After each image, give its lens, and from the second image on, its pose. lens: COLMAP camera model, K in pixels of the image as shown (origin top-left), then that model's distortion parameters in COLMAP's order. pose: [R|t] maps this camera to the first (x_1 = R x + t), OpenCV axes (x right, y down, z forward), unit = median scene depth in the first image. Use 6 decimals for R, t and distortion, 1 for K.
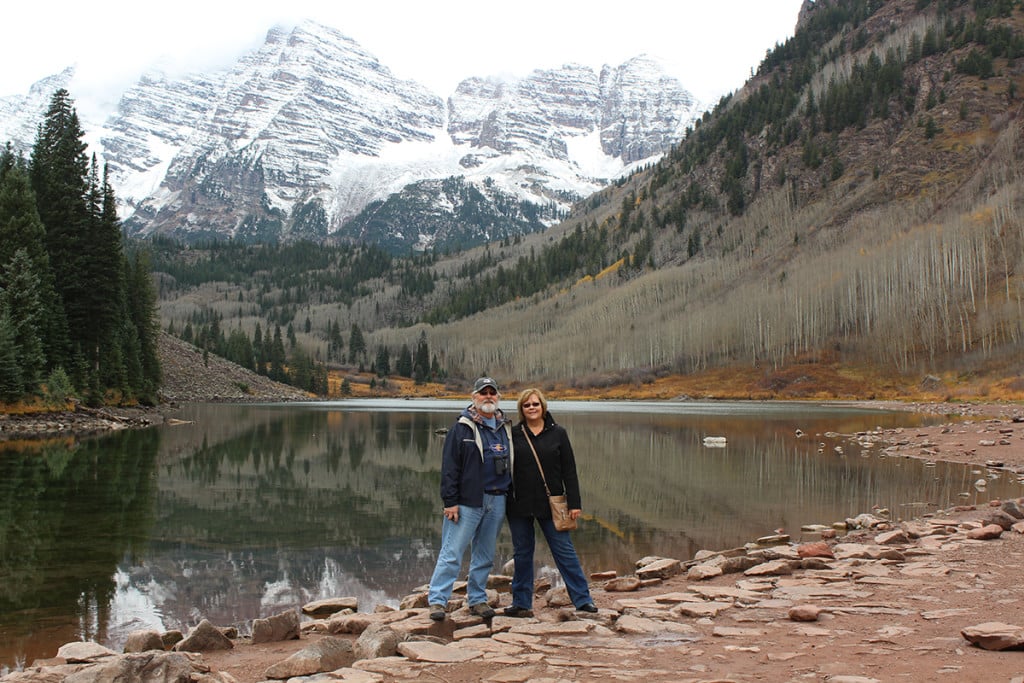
lens RADIAL K [[1304.2, 0, 512.0], [0, 1304.2, 341.5], [0, 0, 1]] dist [-0.082764, 0.070838]
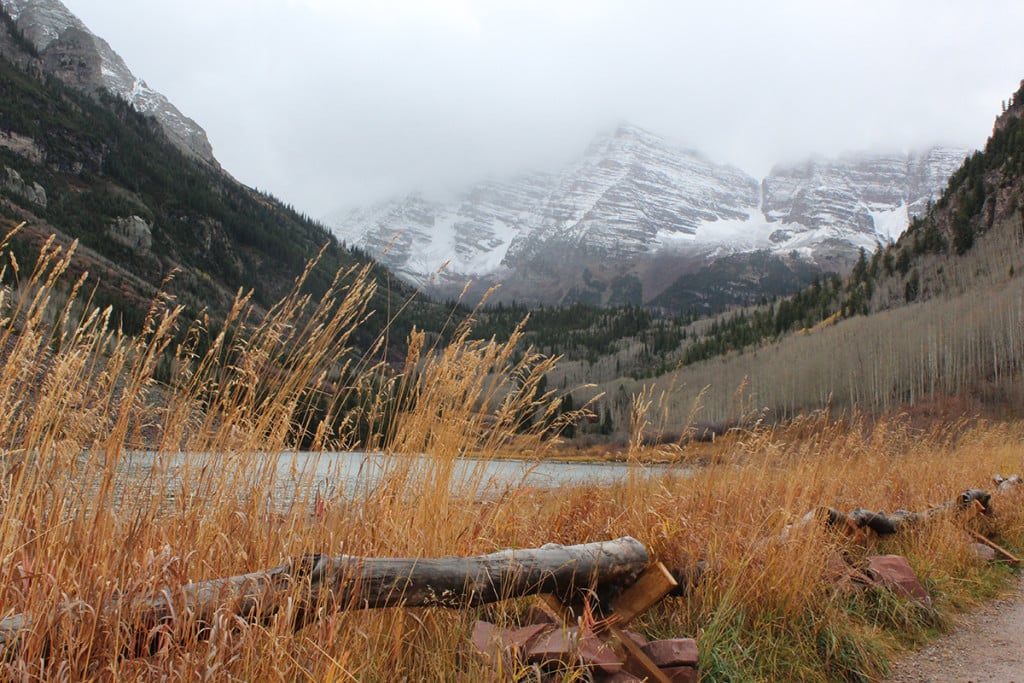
lens RADIAL K [[1153.4, 0, 512.0], [0, 1153.4, 341.5], [0, 0, 1]] dist [-0.079777, 0.020007]
pose [[0.960116, 0.000717, -0.279601, 0.021579], [-0.016195, 0.998460, -0.053051, 0.001390], [0.279132, 0.055463, 0.958650, 0.041960]]
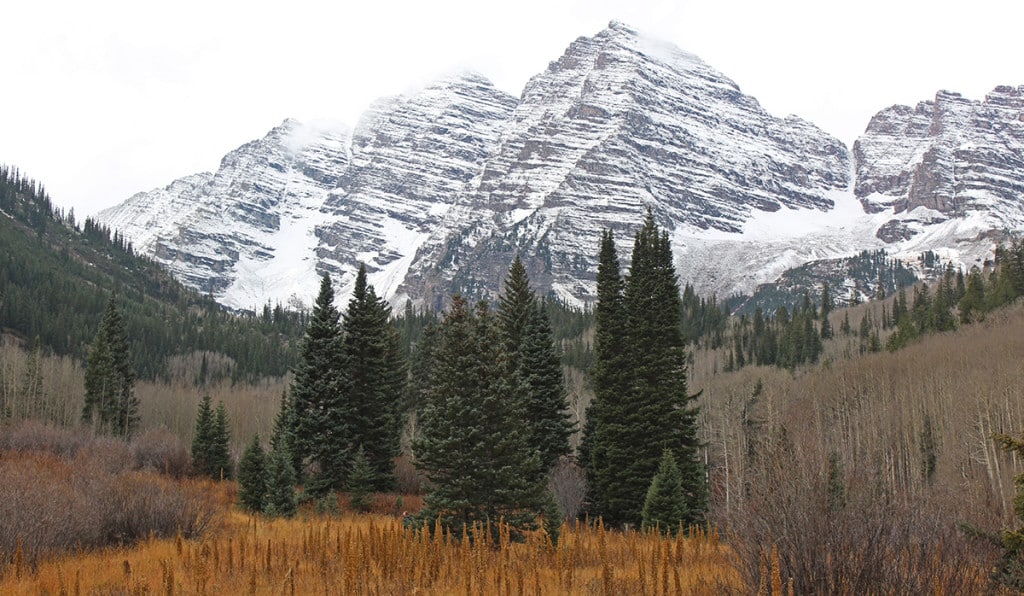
lens RADIAL K [[1845.1, 0, 492.6], [0, 1845.1, 294.5], [0, 0, 1]] dist [-0.001754, 0.004433]
pose [[0.969482, -0.036641, -0.242409, -0.007270], [0.003173, 0.990561, -0.137037, 0.005596], [0.245142, 0.132085, 0.960447, 0.153239]]
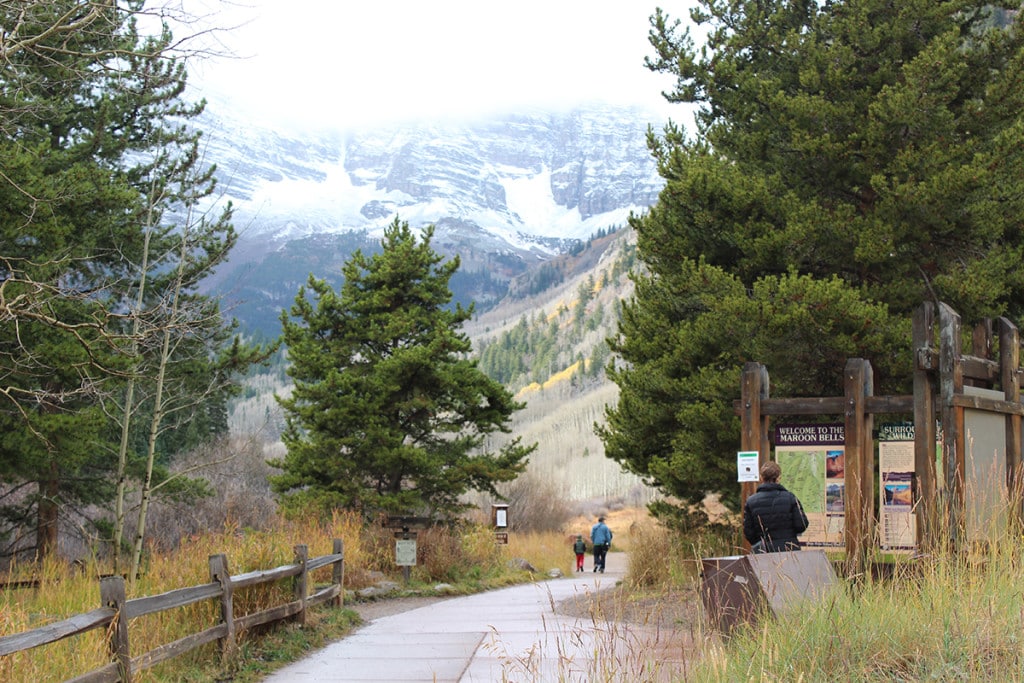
lens RADIAL K [[1824.7, 0, 512.0], [0, 1824.7, 341.5], [0, 0, 1]] dist [-0.002066, -0.001611]
pose [[0.998642, 0.019694, 0.048221, -0.003039], [-0.016738, 0.998000, -0.060962, -0.001517], [-0.049326, 0.060072, 0.996975, -0.037863]]
